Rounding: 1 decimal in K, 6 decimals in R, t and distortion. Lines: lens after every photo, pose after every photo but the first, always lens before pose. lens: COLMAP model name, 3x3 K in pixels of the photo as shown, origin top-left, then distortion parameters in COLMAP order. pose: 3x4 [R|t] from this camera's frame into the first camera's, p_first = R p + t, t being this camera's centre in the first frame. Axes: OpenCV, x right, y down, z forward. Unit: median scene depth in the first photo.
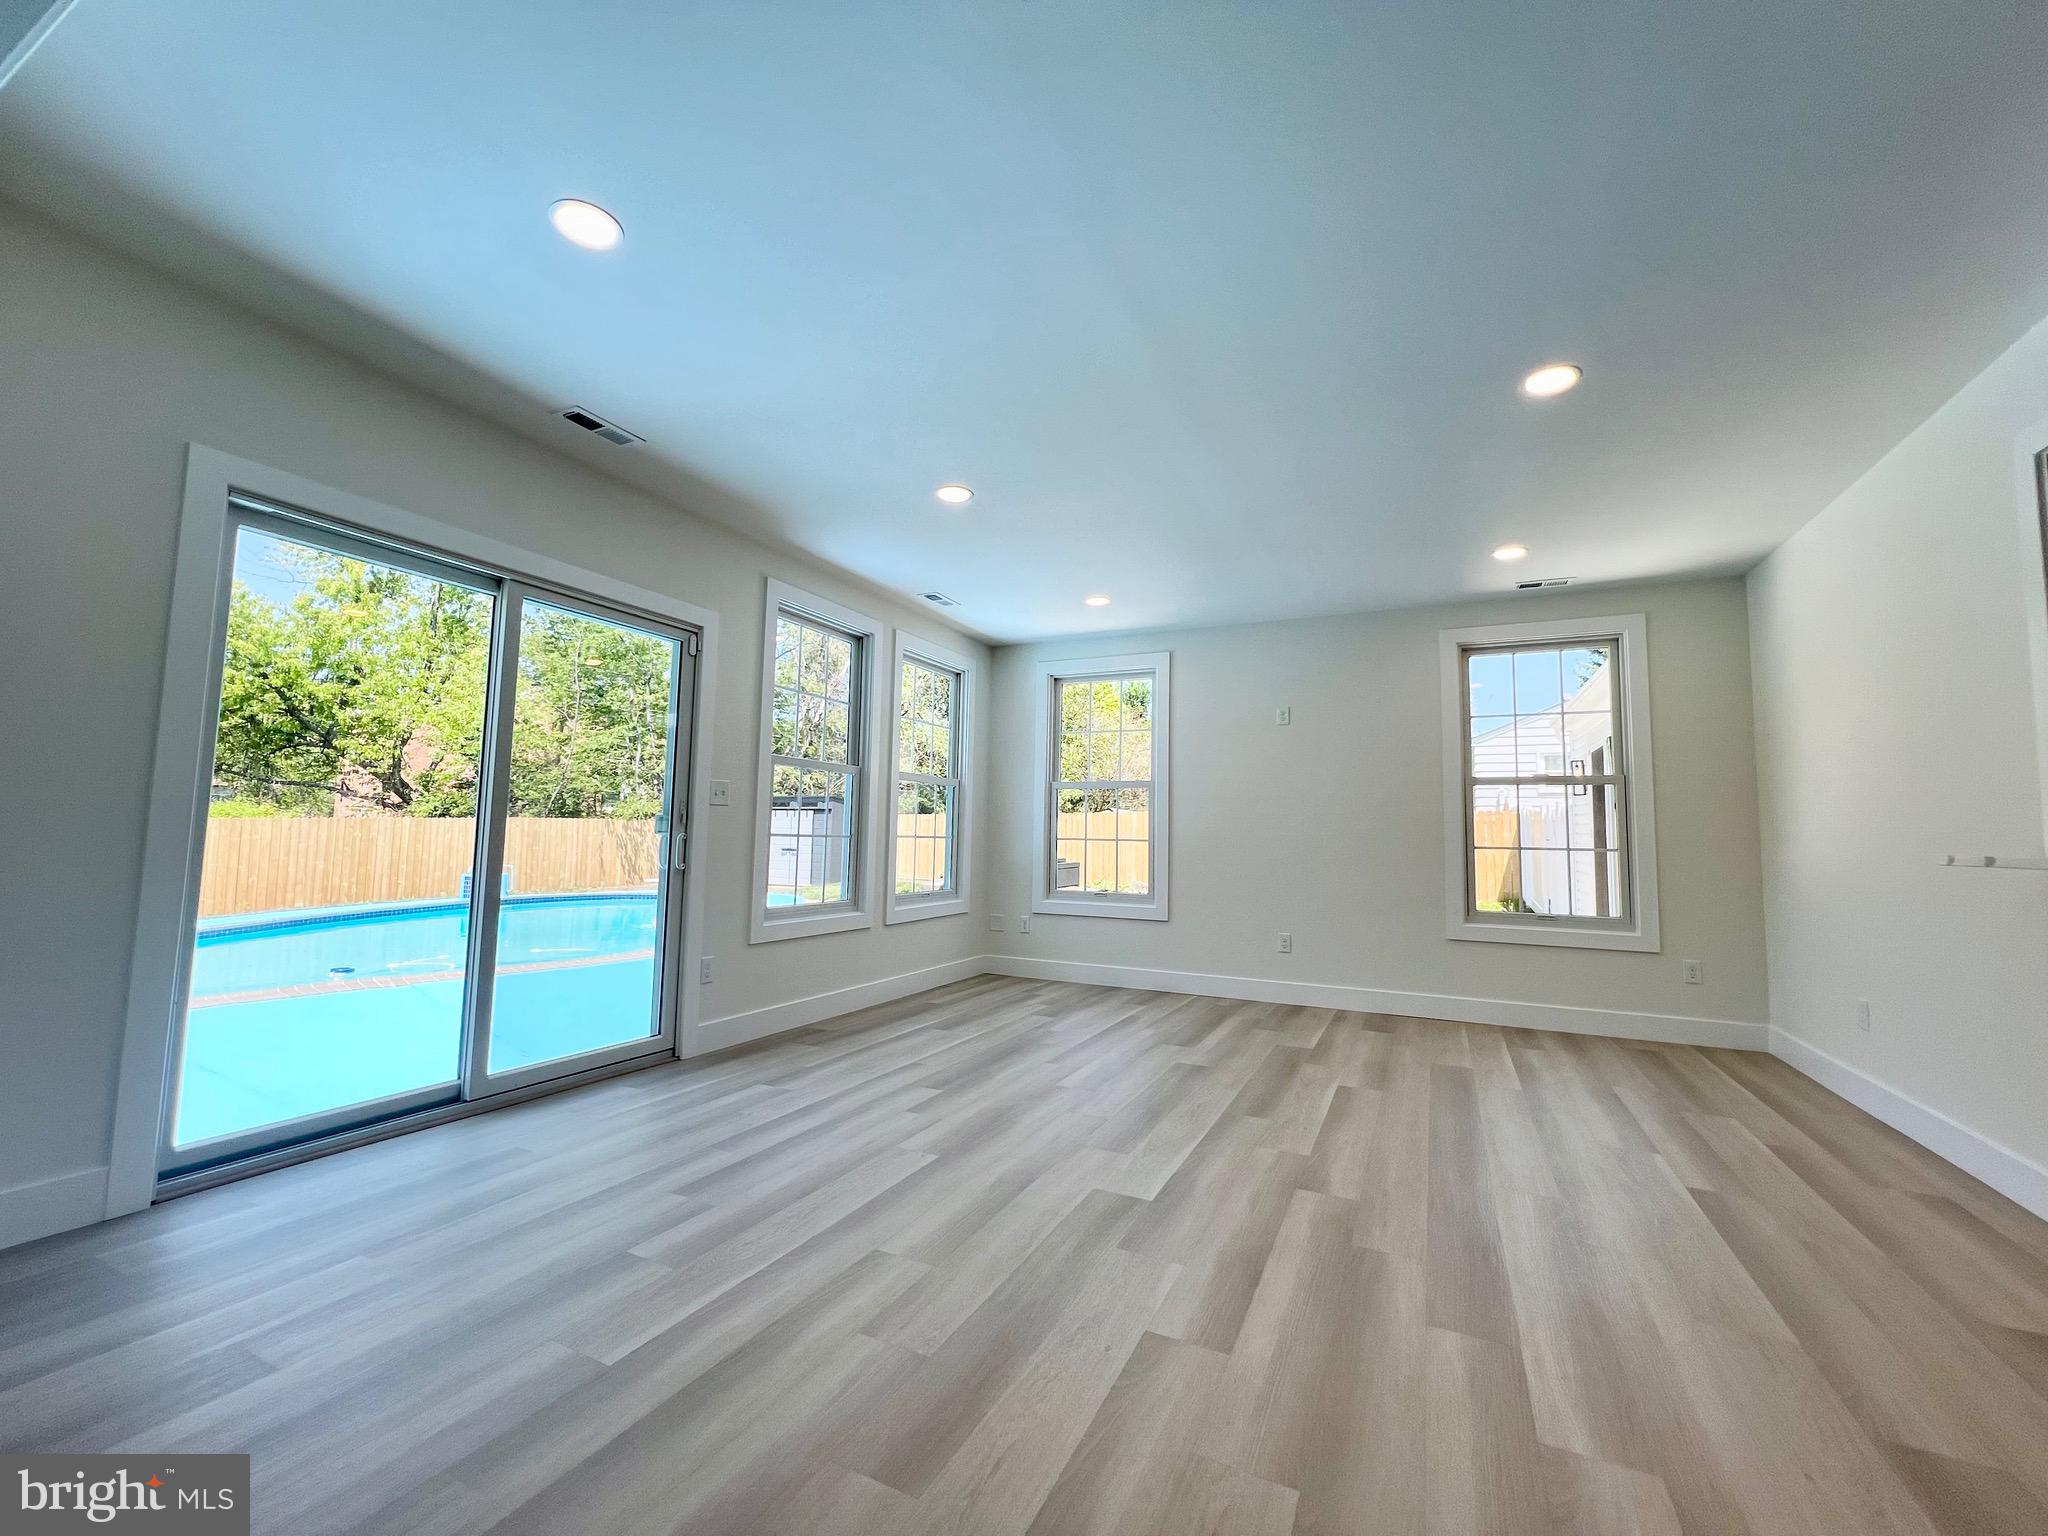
lens RADIAL K [[821.2, 0, 1025.4], [0, 821.2, 767.6], [0, 0, 1]] dist [-0.002873, 0.000278]
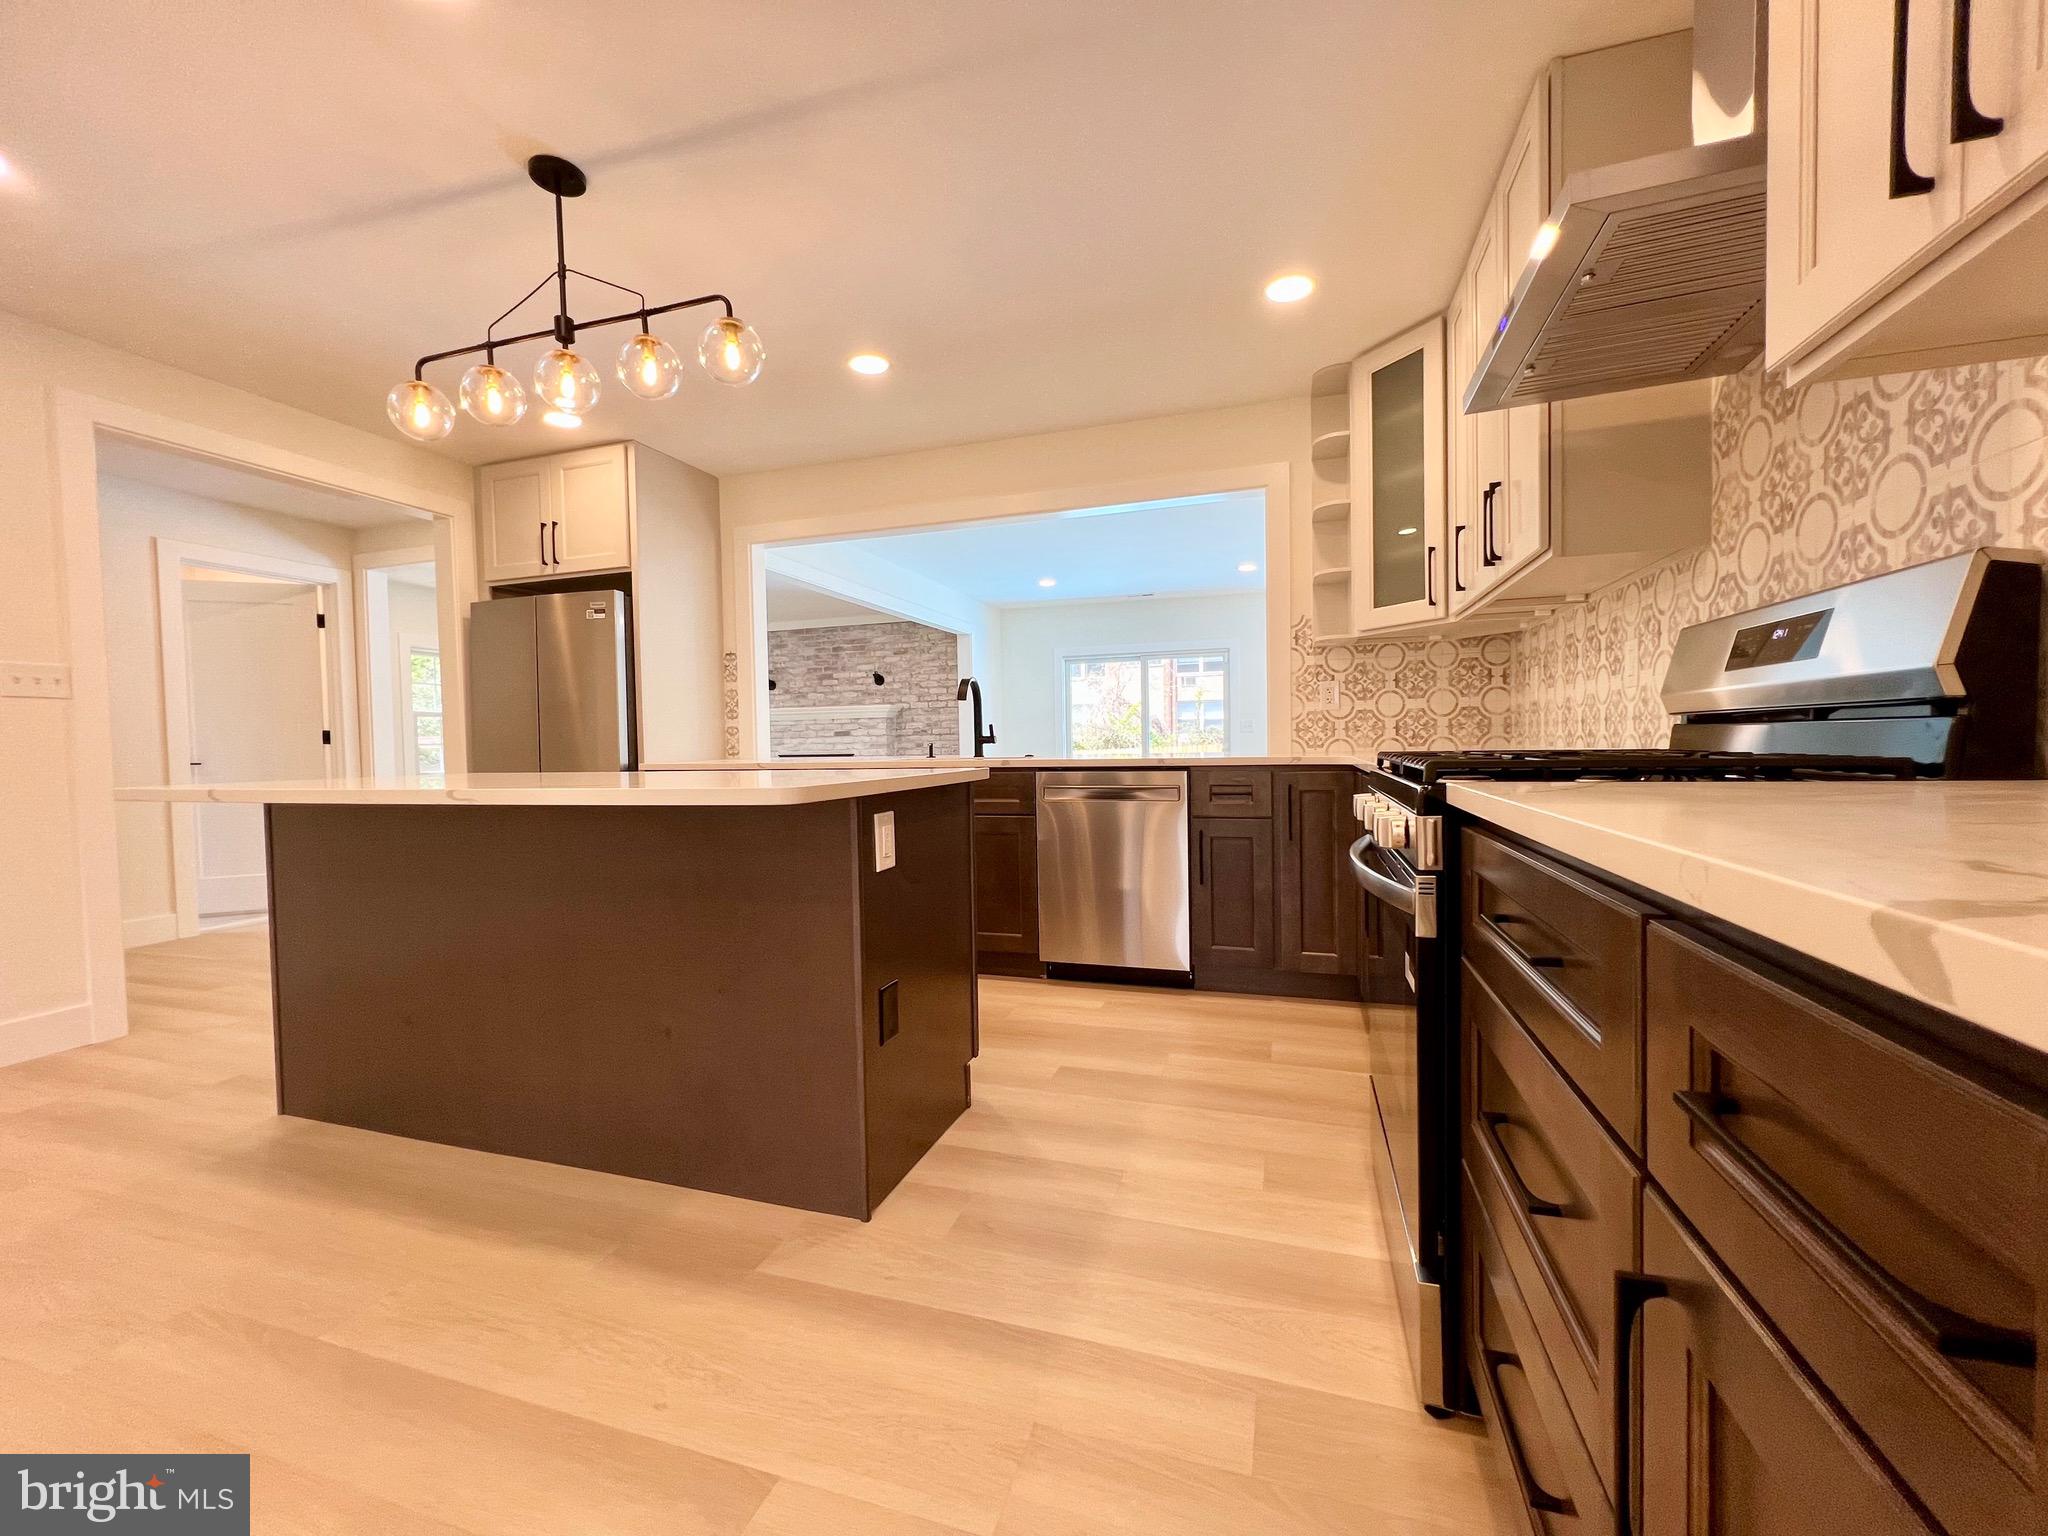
lens RADIAL K [[823.6, 0, 1026.1], [0, 823.6, 768.8], [0, 0, 1]] dist [-0.003736, 0.001074]
pose [[0.145031, 0.010011, -0.989377, 1.508513], [0.105437, 0.994099, 0.025514, 0.025917], [0.983793, -0.108017, 0.143119, 0.147348]]
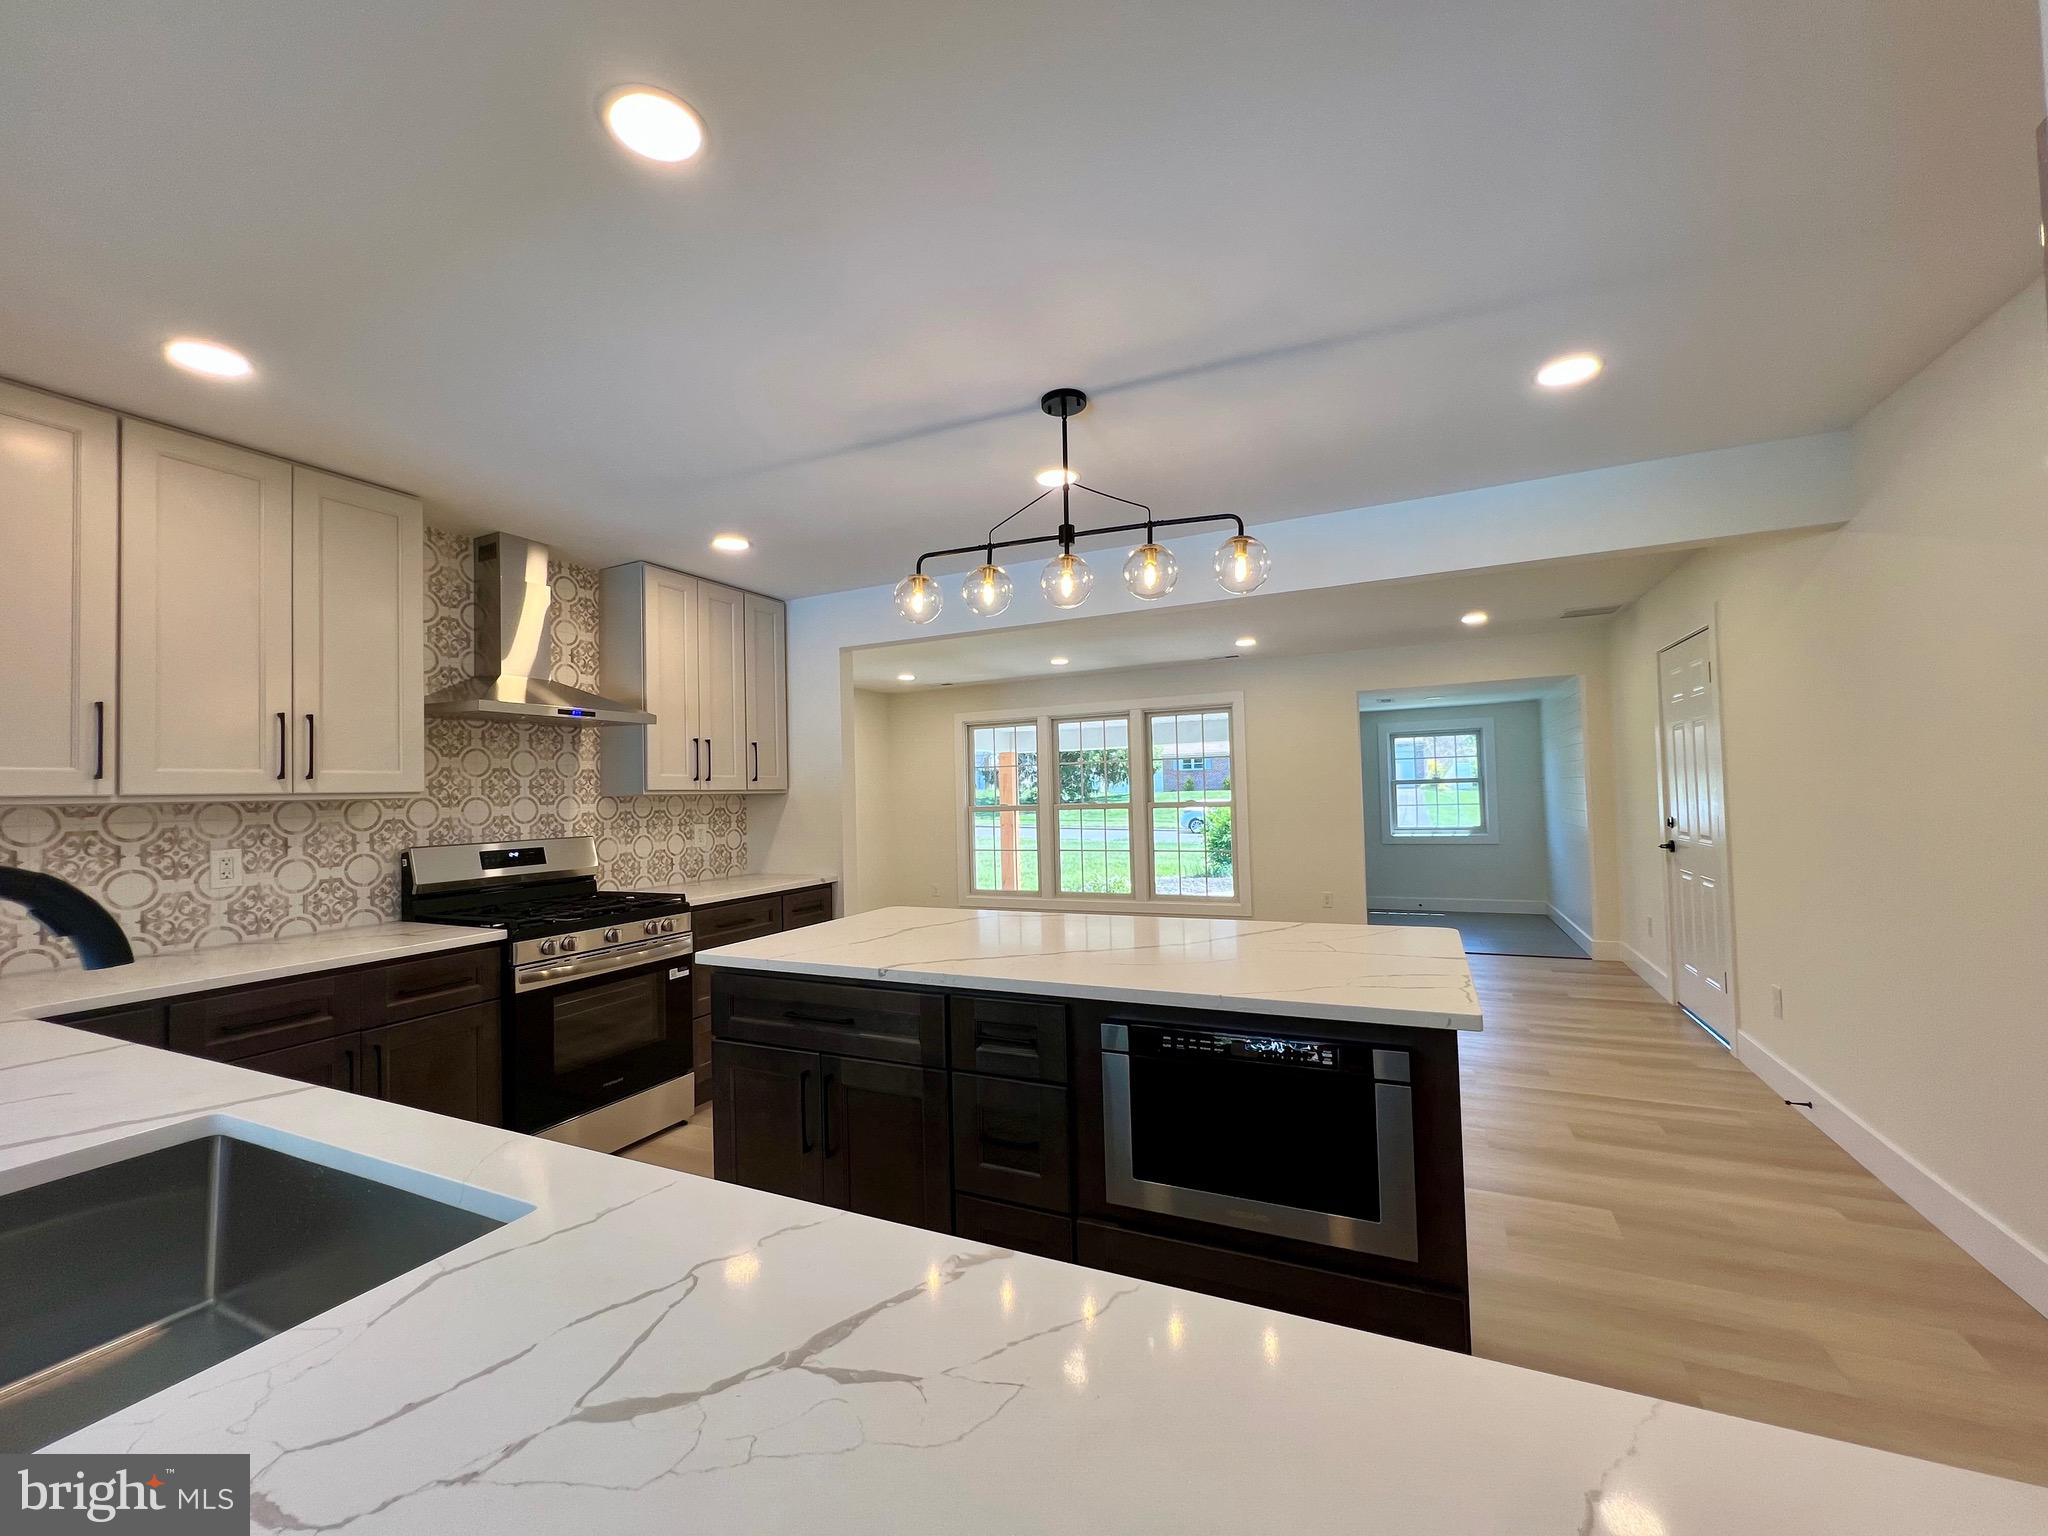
lens RADIAL K [[823.6, 0, 1026.1], [0, 823.6, 768.8], [0, 0, 1]] dist [-0.003736, 0.001074]
pose [[-0.018836, 0.011176, 0.999760, 0.440413], [-0.057603, 0.998264, -0.012244, -0.087618], [-0.998162, -0.057820, -0.018159, 0.003906]]
